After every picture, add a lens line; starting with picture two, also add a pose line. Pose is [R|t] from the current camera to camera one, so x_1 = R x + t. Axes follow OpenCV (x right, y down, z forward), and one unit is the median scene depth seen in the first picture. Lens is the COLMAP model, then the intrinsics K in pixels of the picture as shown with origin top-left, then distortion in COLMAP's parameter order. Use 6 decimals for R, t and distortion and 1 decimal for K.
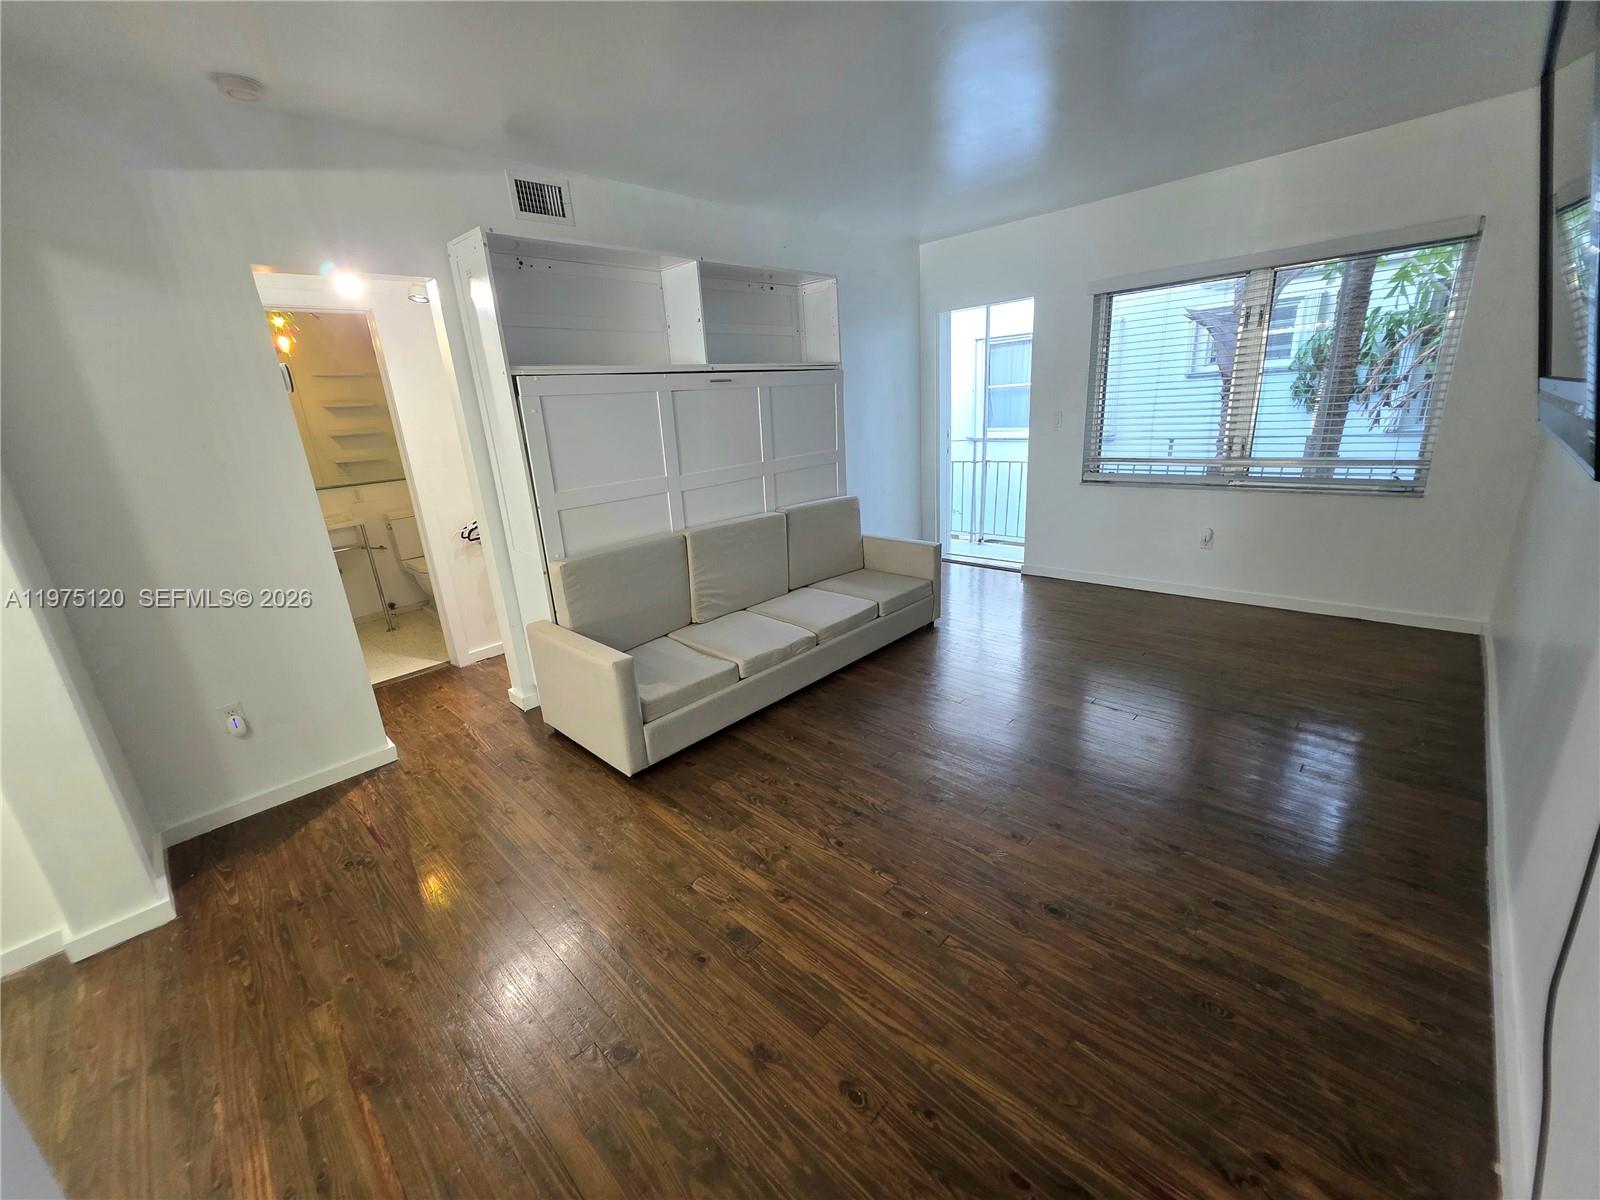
lens RADIAL K [[645.2, 0, 805.6], [0, 645.2, 603.0], [0, 0, 1]] dist [0.000094, 0.001289]
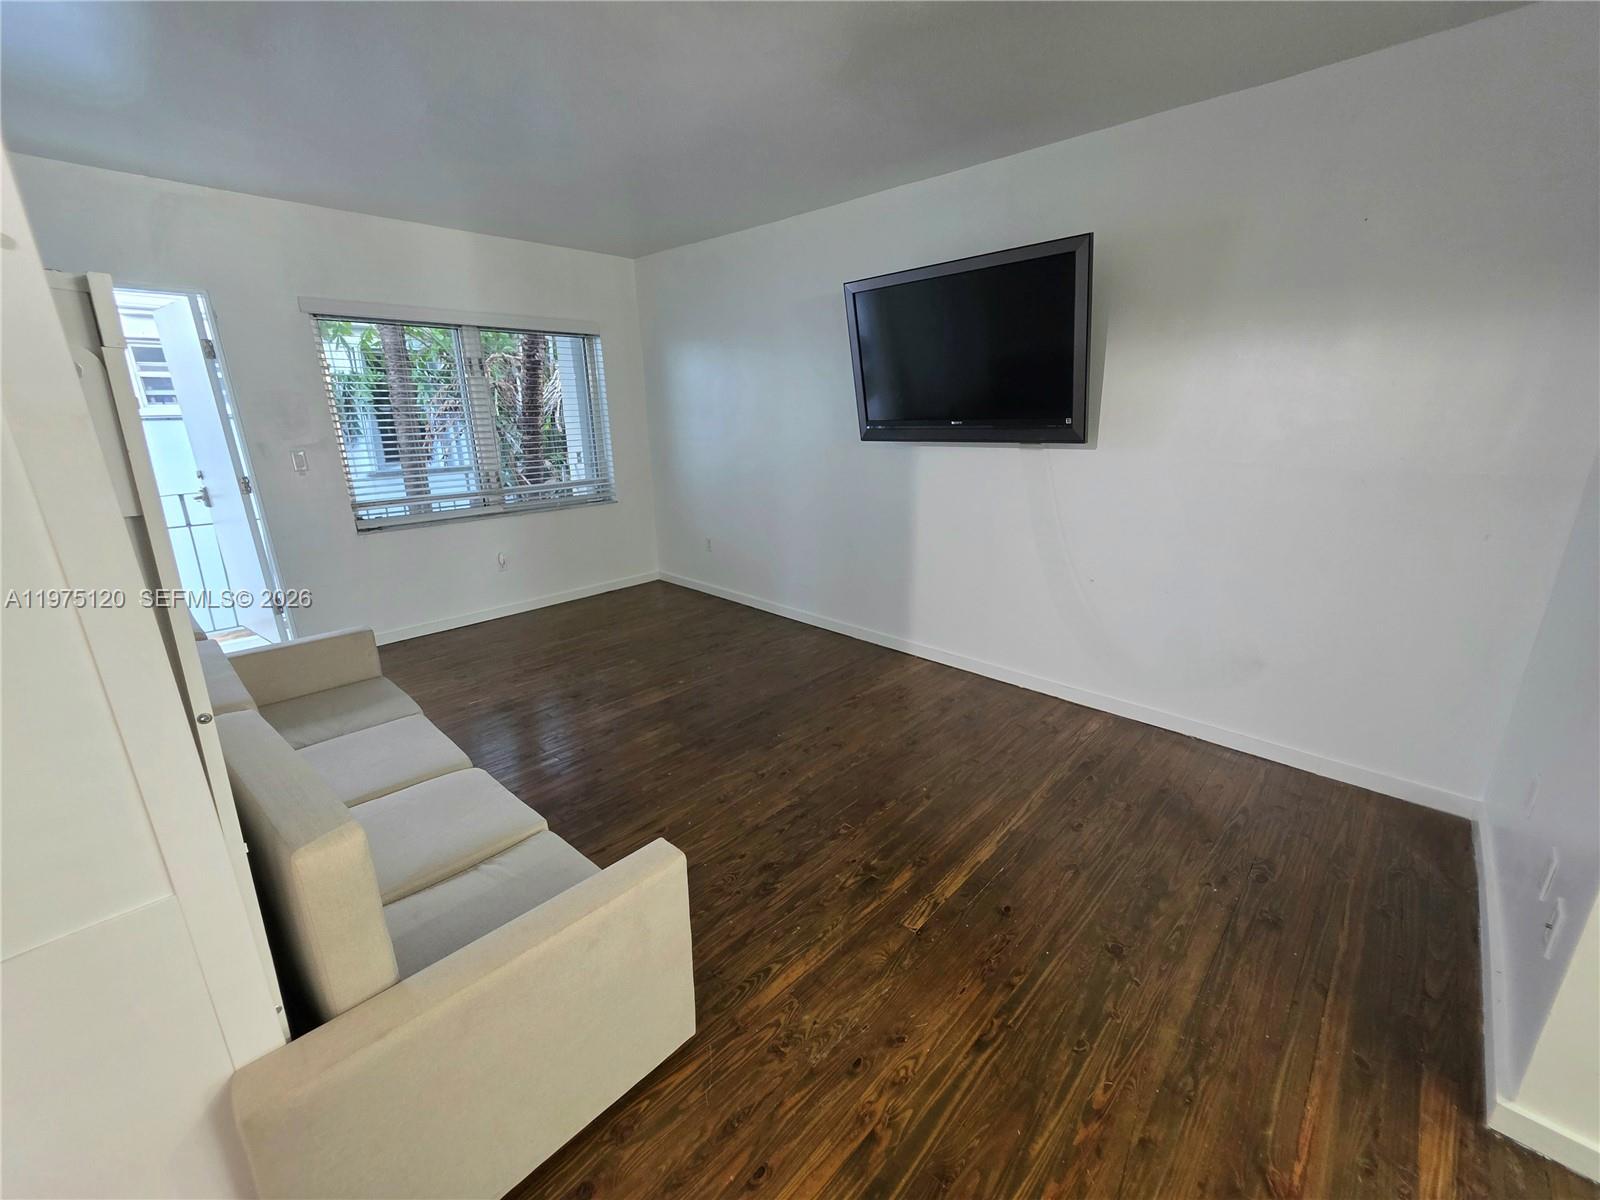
lens RADIAL K [[645.2, 0, 803.7], [0, 645.2, 597.4], [0, 0, 1]] dist [0.000094, 0.001289]
pose [[-0.008034, -0.222980, 0.974790, -0.759056], [0.312560, 0.925418, 0.214262, -0.191887], [-0.949864, 0.306402, 0.062260, 0.751523]]
